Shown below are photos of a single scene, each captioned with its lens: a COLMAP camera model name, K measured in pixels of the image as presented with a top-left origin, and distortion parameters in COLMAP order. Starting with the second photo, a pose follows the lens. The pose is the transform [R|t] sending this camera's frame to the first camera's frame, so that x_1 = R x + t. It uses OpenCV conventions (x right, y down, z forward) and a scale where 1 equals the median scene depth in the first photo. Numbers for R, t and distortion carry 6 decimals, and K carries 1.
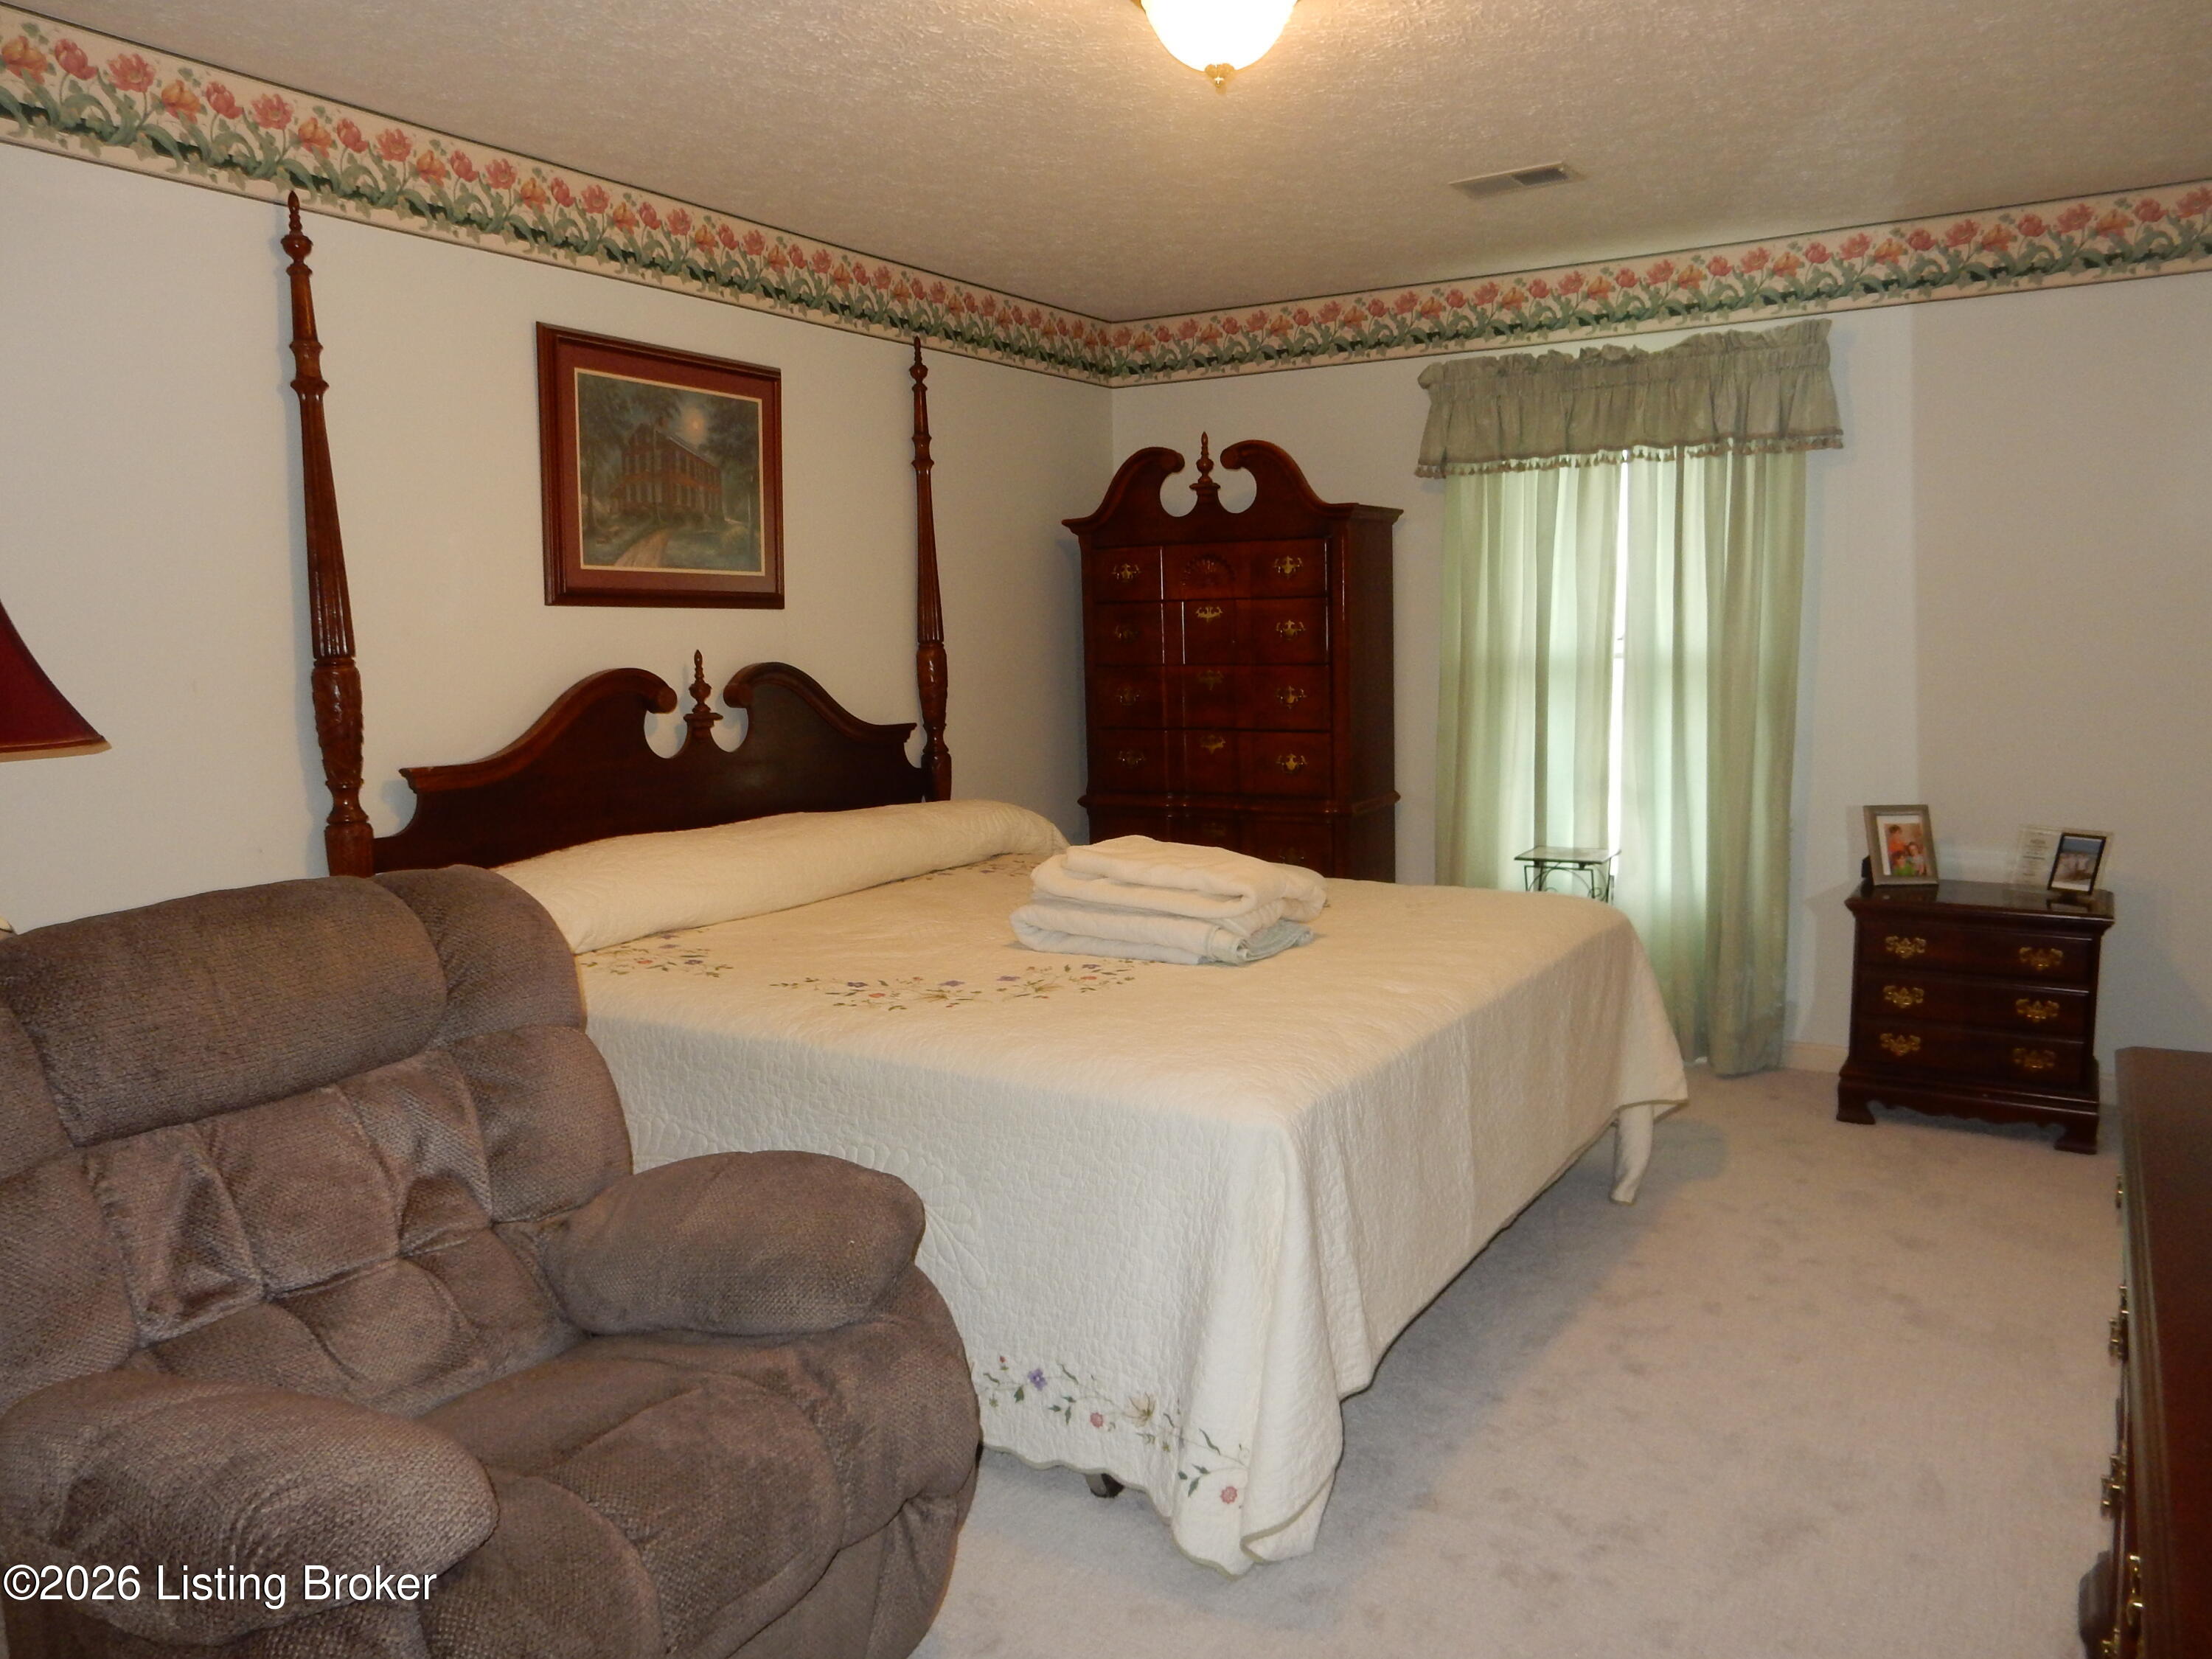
lens RADIAL K [[1641.5, 0, 1100.8], [0, 1641.5, 829.3], [0, 0, 1]] dist [-0.001949, 0.005696]
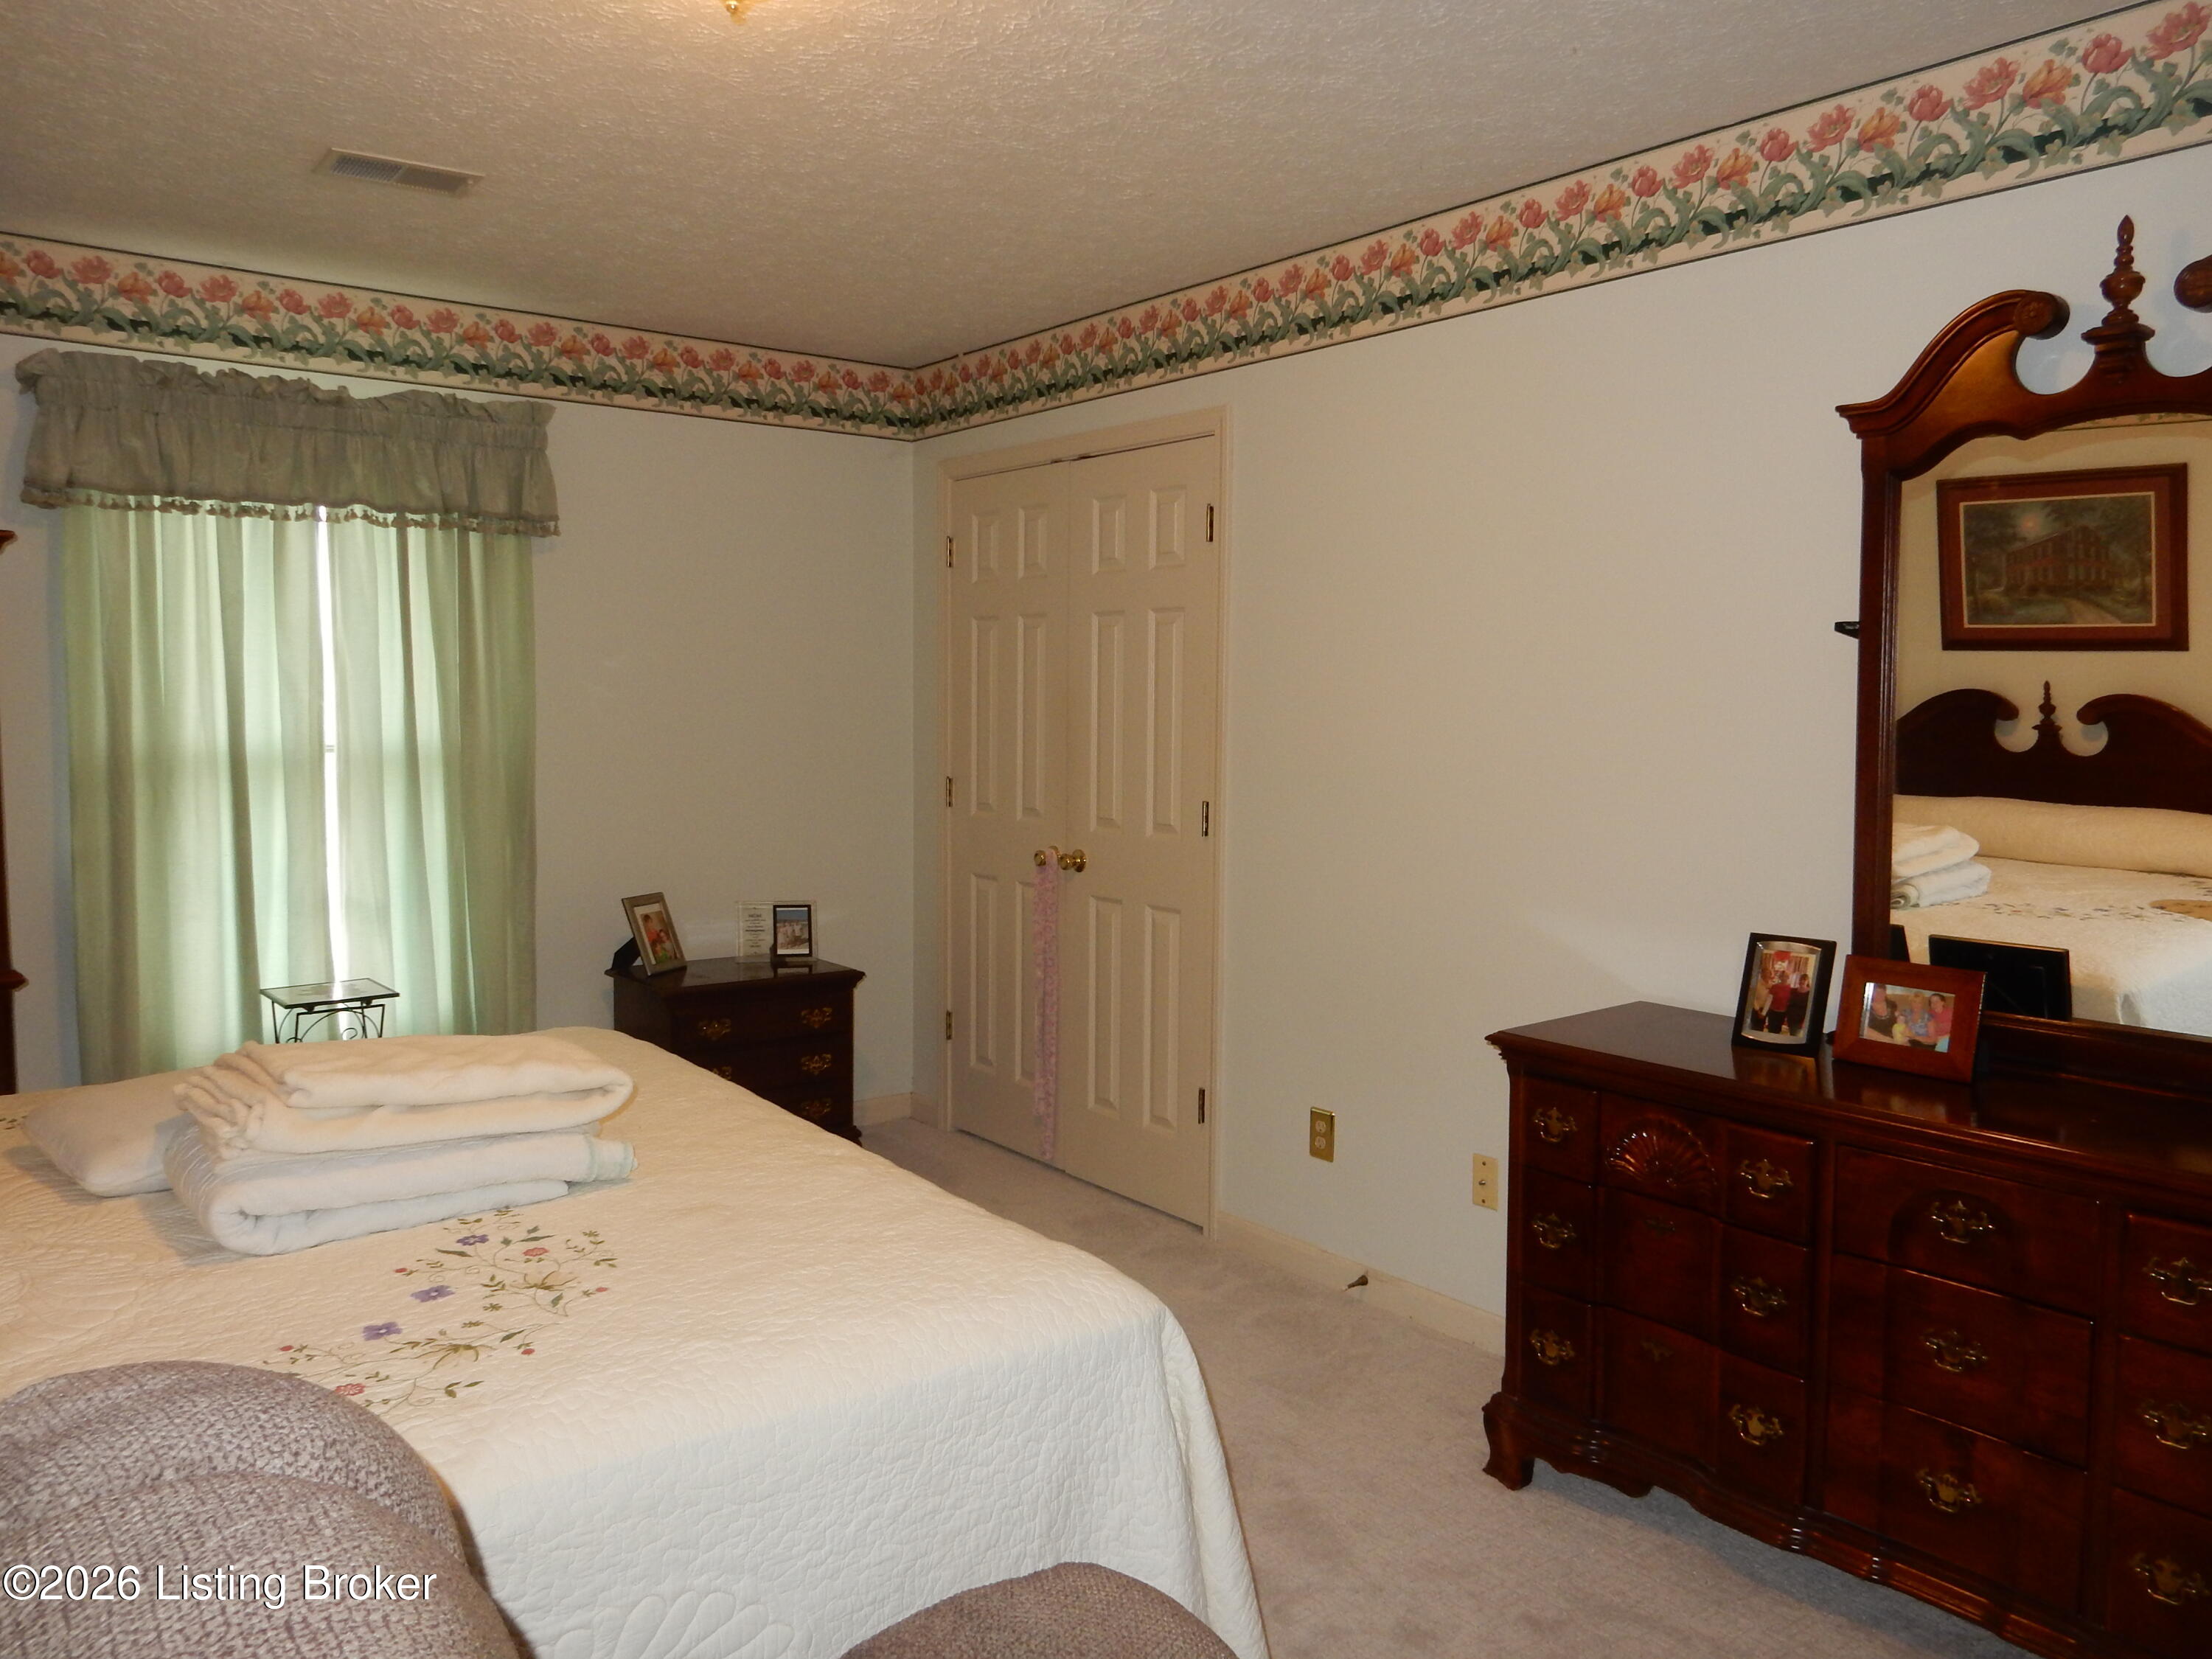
lens RADIAL K [[1641.5, 0, 1104.3], [0, 1641.5, 823.9], [0, 0, 1]] dist [-0.001949, 0.005696]
pose [[0.349739, -0.050228, 0.935500, -0.339349], [0.097721, 0.995071, 0.016893, -0.044235], [-0.931737, 0.085509, 0.352924, 0.345430]]
